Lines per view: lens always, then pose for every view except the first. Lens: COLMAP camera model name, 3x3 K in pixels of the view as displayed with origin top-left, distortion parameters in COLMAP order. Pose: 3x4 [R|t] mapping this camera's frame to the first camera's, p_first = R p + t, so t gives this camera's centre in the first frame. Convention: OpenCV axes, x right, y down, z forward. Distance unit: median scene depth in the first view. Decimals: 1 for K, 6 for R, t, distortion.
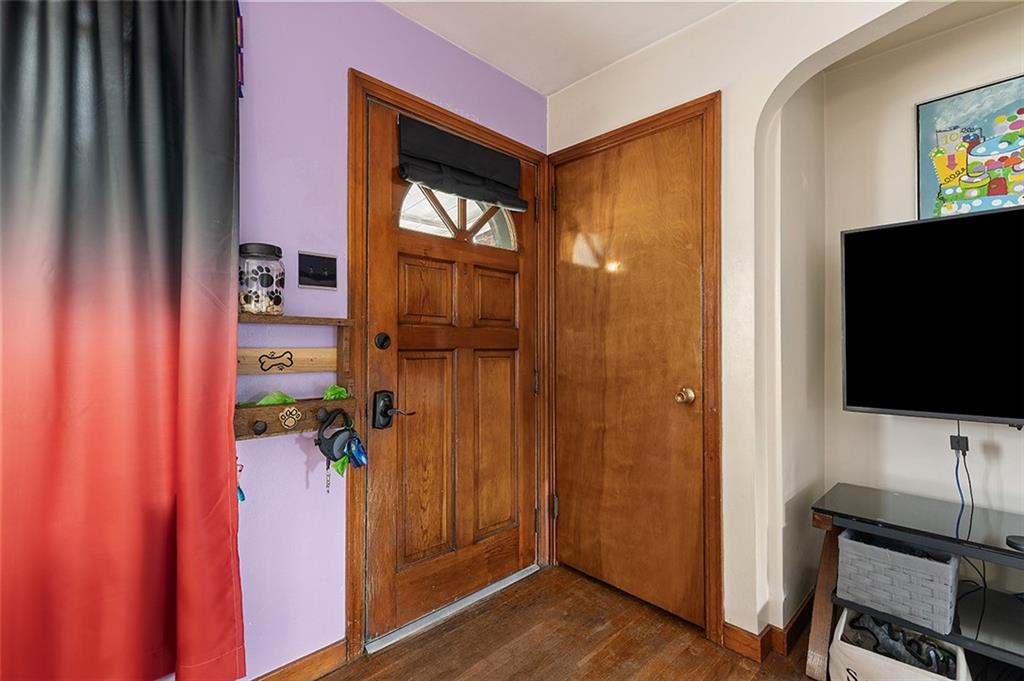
lens RADIAL K [[459.8, 0, 511.0], [0, 459.8, 342.8], [0, 0, 1]] dist [0.006029, -0.003129]
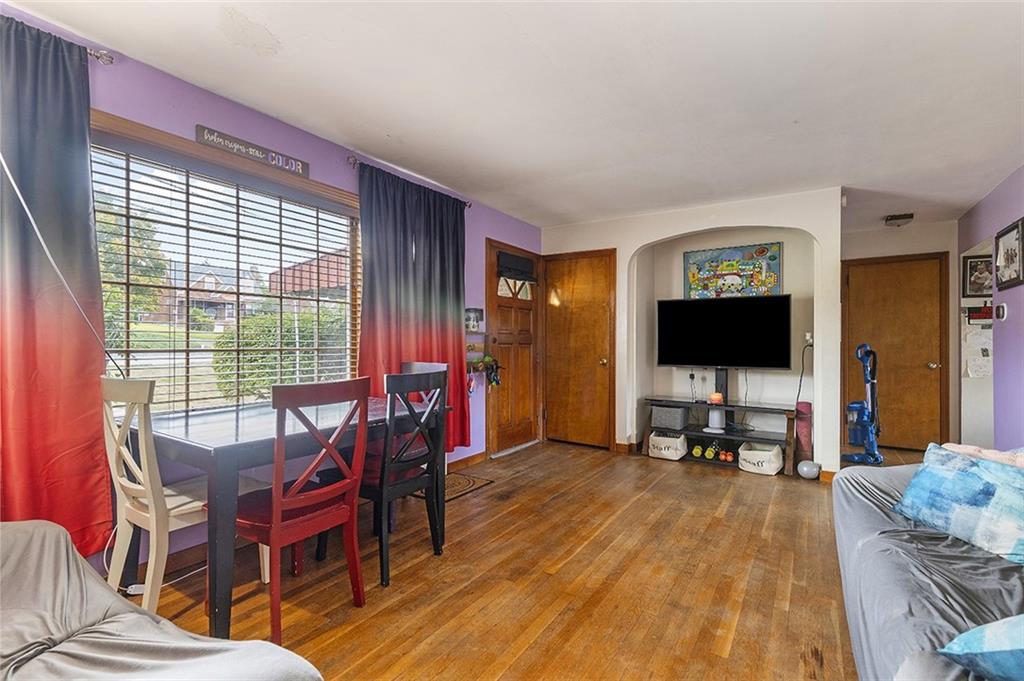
lens RADIAL K [[459.8, 0, 510.9], [0, 459.8, 343.0], [0, 0, 1]] dist [0.006029, -0.003129]
pose [[0.974249, 0.001543, 0.225469, -0.691424], [-0.004448, 0.999914, 0.012373, -0.019358], [-0.225430, -0.013057, 0.974172, -1.370332]]
